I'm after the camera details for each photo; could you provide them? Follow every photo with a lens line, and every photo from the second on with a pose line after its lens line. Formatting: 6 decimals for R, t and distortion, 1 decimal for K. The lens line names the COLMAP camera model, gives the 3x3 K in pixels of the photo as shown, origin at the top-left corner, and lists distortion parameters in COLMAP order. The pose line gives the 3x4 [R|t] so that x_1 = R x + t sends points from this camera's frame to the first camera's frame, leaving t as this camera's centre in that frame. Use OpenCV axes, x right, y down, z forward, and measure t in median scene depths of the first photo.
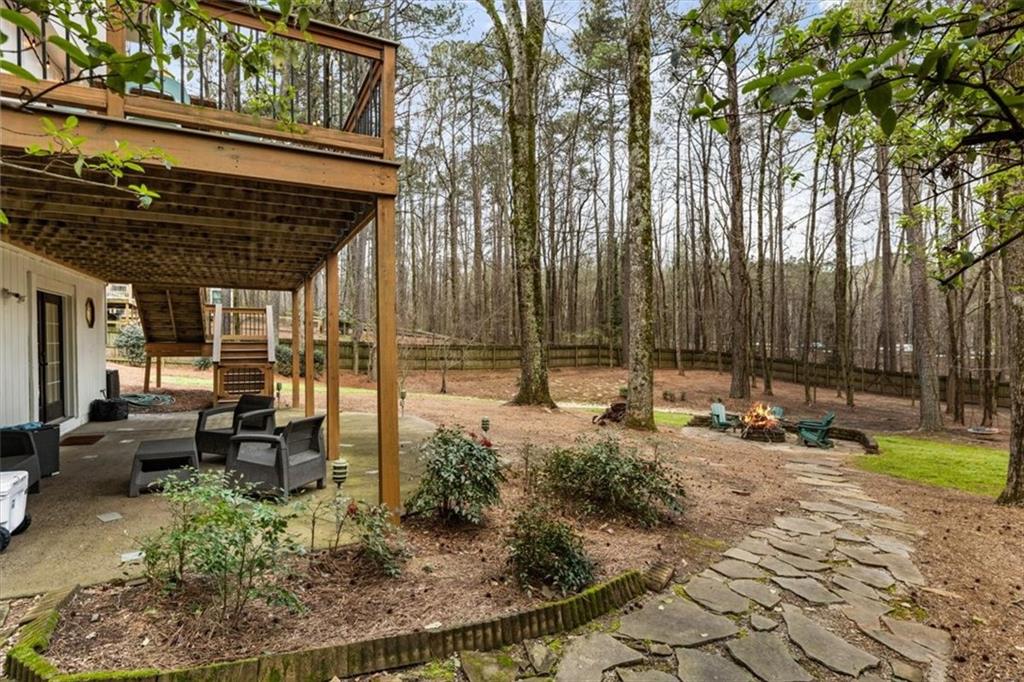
lens RADIAL K [[516.7, 0, 511.6], [0, 516.7, 346.0], [0, 0, 1]] dist [-0.001433, 0.000085]
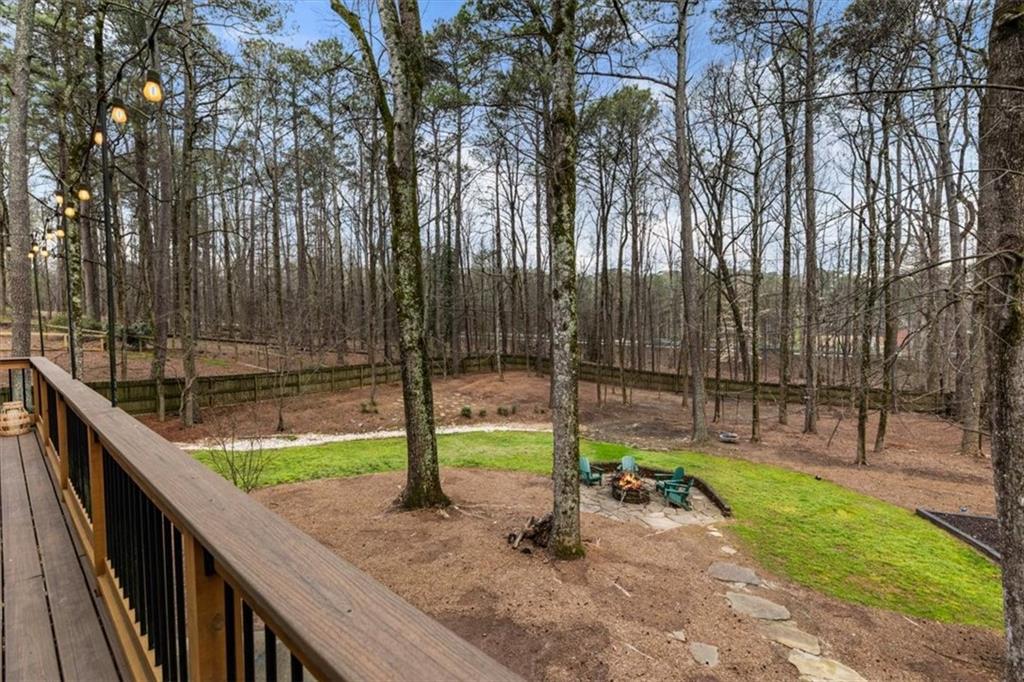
lens RADIAL K [[414.1, 0, 513.9], [0, 414.1, 342.5], [0, 0, 1]] dist [0.000252, 0.000441]
pose [[0.912186, -0.023232, 0.409117, -0.100889], [0.007440, 0.999166, 0.040149, -0.190234], [-0.409709, -0.033579, 0.911598, 0.304156]]
